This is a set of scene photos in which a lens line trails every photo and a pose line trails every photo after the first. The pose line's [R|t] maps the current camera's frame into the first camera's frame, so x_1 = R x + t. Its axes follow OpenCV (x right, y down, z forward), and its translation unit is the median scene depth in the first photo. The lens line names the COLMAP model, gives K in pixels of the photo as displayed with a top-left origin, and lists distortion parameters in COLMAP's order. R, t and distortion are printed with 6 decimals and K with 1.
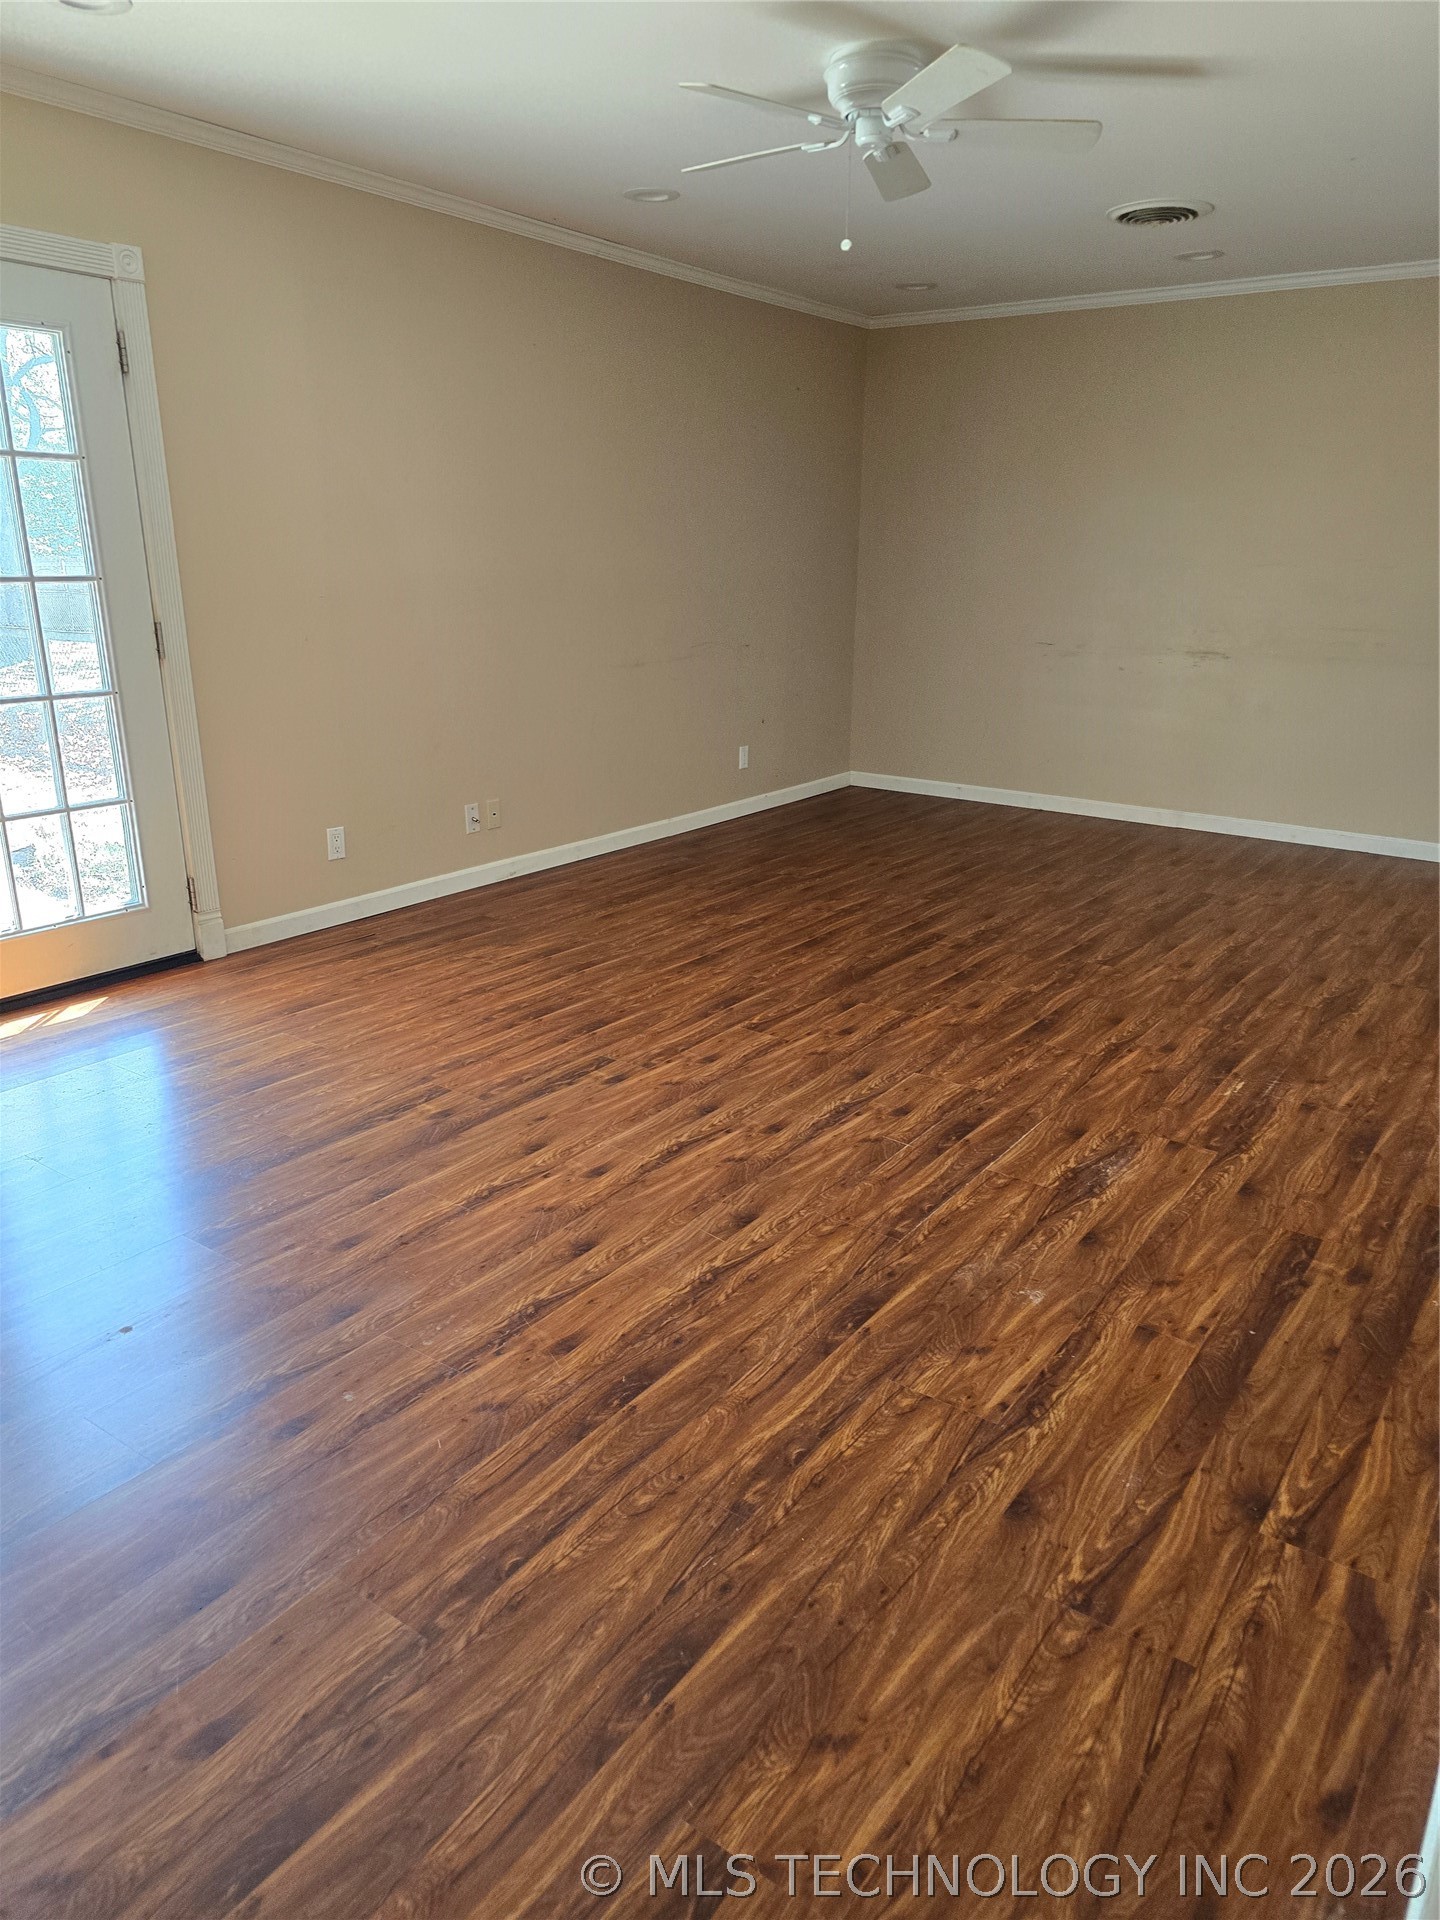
lens RADIAL K [[1300.5, 0, 715.1], [0, 1300.5, 975.9], [0, 0, 1]] dist [0.085967, -0.080403]
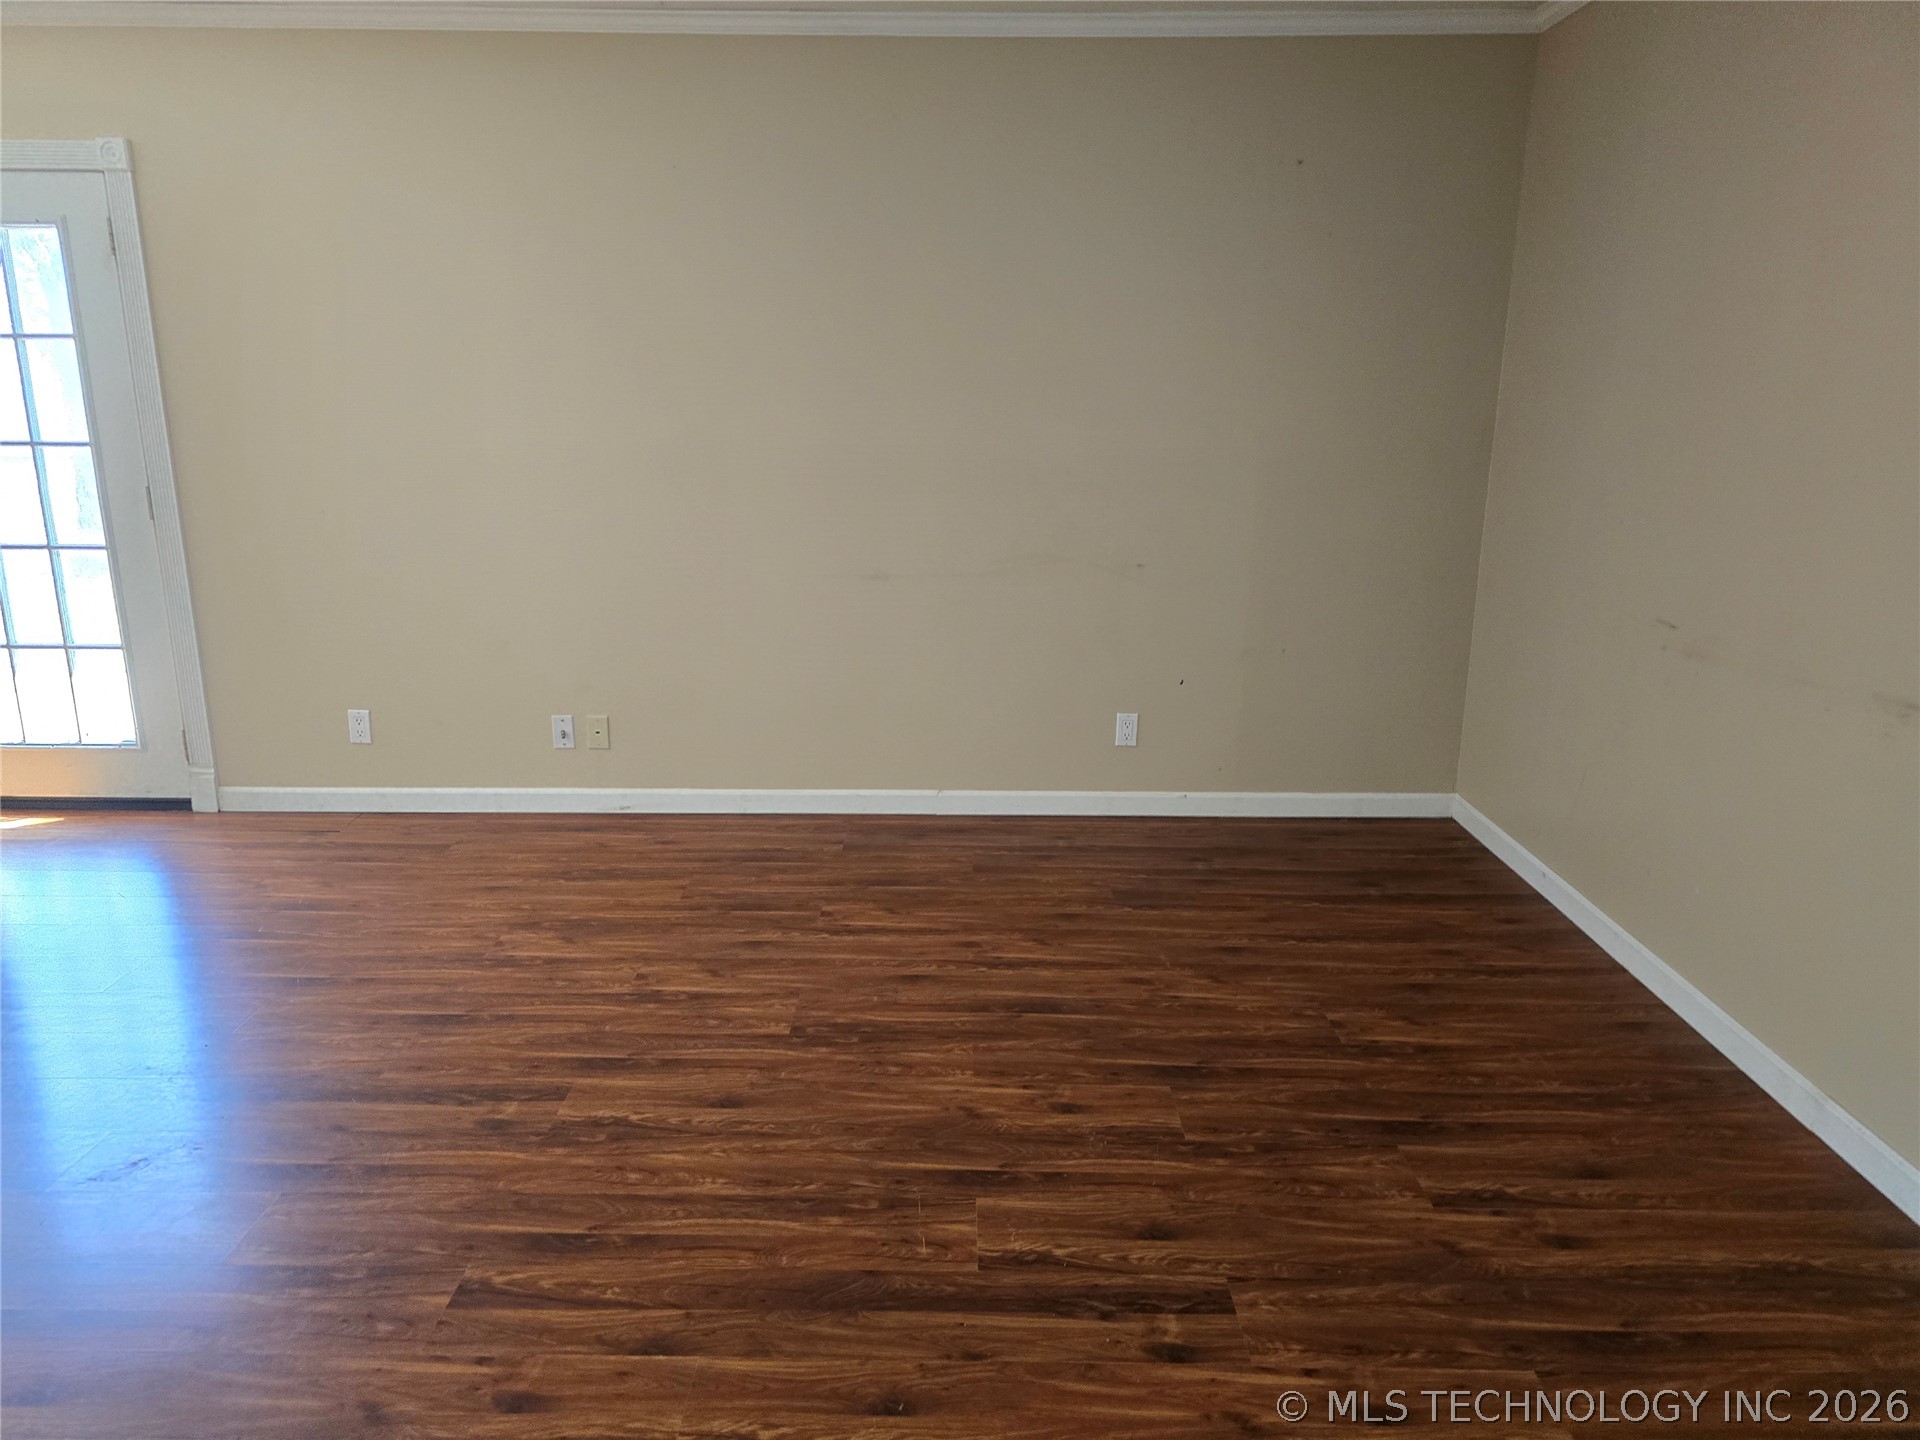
lens RADIAL K [[1276.5, 0, 958.4], [0, 1276.5, 744.6], [0, 0, 1]] dist [0.068276, -0.053172]
pose [[0.578359, 0.212695, -0.787567, 0.686709], [-0.250848, 0.965007, 0.076403, -0.266263], [0.776258, 0.153371, 0.611475, 0.770298]]
